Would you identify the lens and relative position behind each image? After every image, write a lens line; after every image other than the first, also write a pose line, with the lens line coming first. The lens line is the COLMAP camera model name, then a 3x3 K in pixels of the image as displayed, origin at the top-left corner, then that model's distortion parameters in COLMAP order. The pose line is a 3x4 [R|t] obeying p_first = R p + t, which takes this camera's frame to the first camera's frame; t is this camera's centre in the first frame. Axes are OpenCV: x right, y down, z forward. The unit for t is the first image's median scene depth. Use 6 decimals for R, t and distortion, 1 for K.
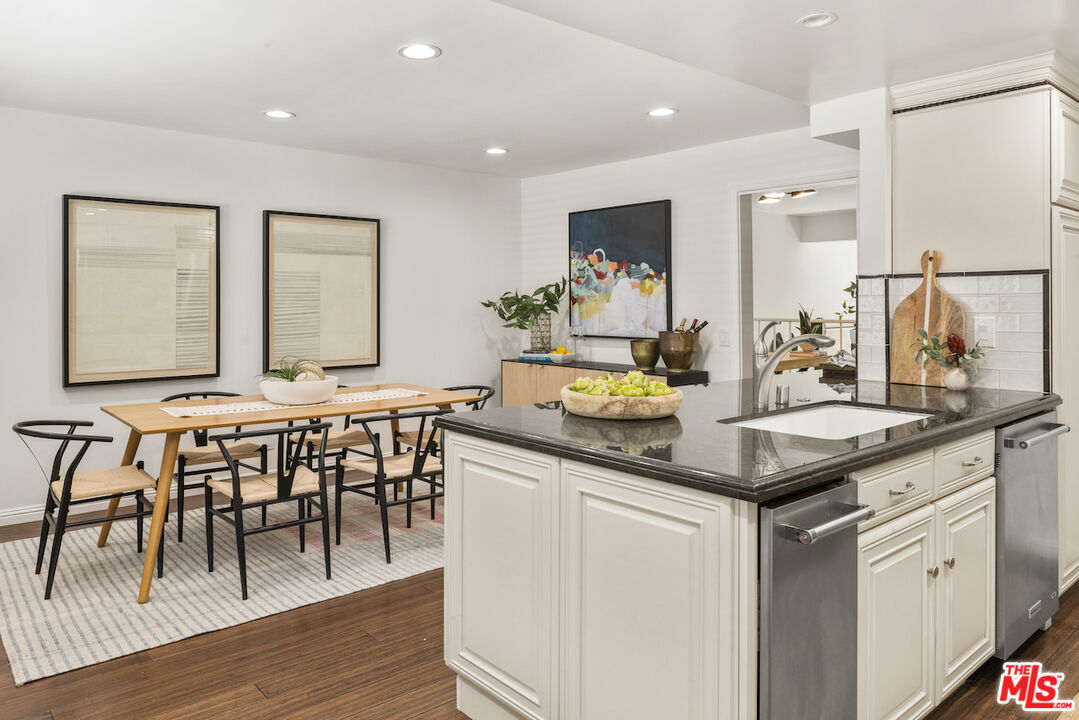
lens RADIAL K [[730.0, 0, 534.6], [0, 730.0, 334.8], [0, 0, 1]] dist [-0.011755, 0.000096]
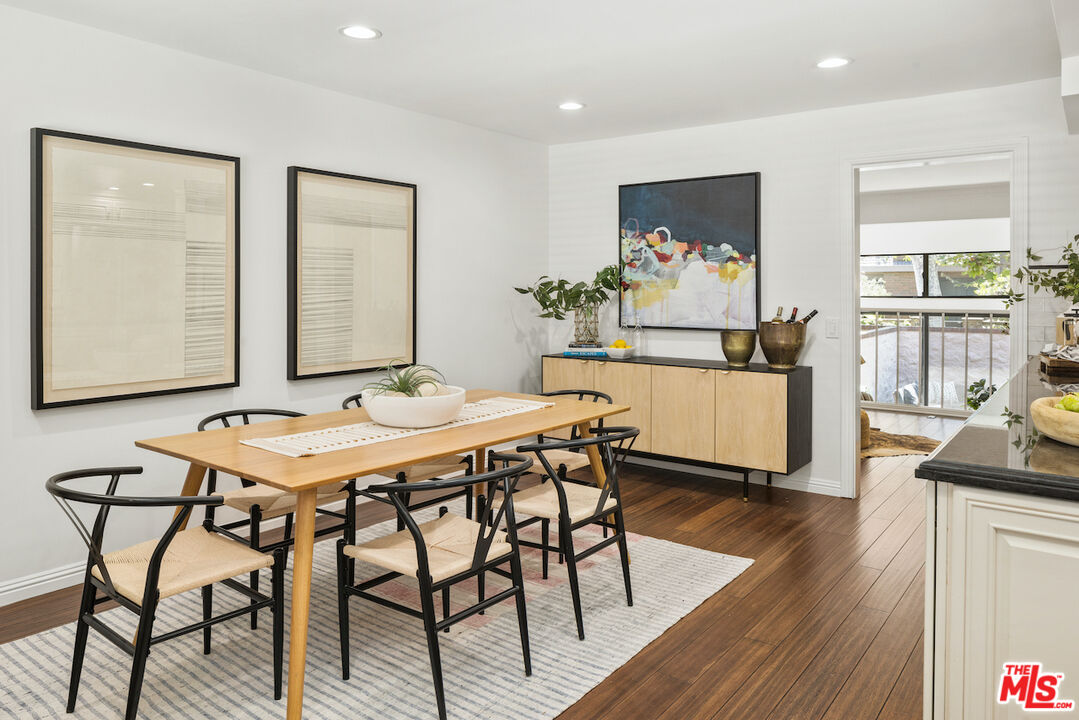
lens RADIAL K [[730.0, 0, 526.8], [0, 730.0, 328.7], [0, 0, 1]] dist [-0.011755, 0.000096]
pose [[0.980372, -0.007715, 0.197004, -0.258929], [0.005689, 0.999925, 0.010844, -0.007148], [-0.197073, -0.009510, 0.980343, 0.186952]]
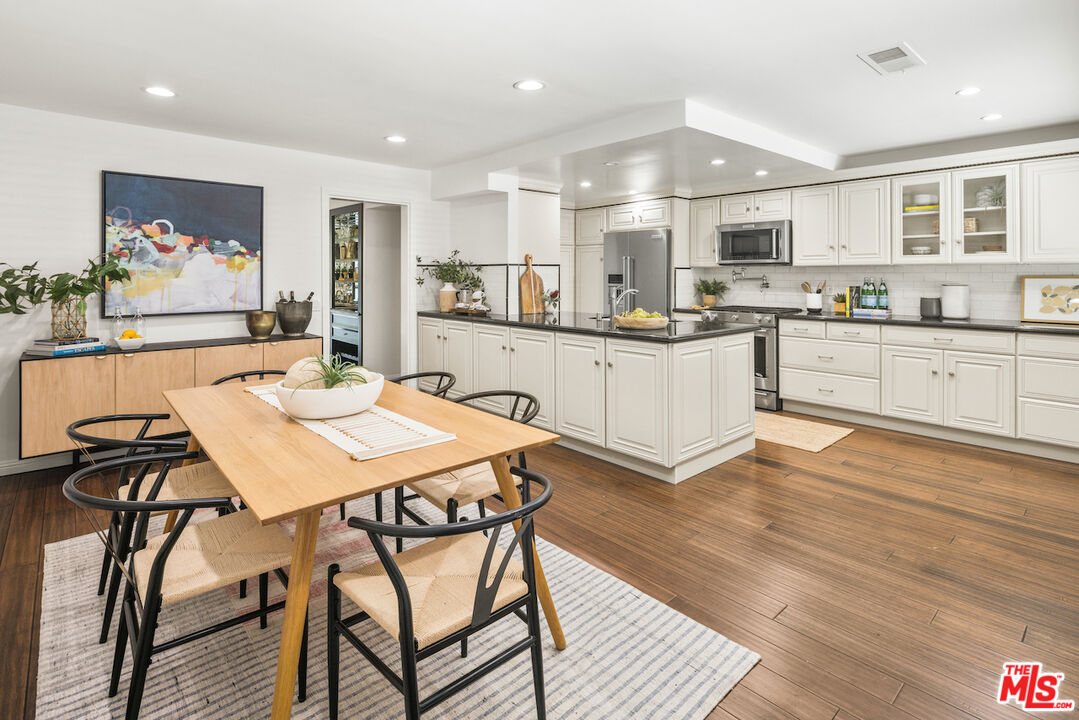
lens RADIAL K [[527.0, 0, 542.7], [0, 527.0, 269.8], [0, 0, 1]] dist [0.003525, -0.002850]
pose [[-0.025972, 0.010159, 0.999611, -0.629596], [0.044755, 0.998958, -0.008990, -0.028877], [-0.998660, 0.044504, -0.026400, 0.575346]]
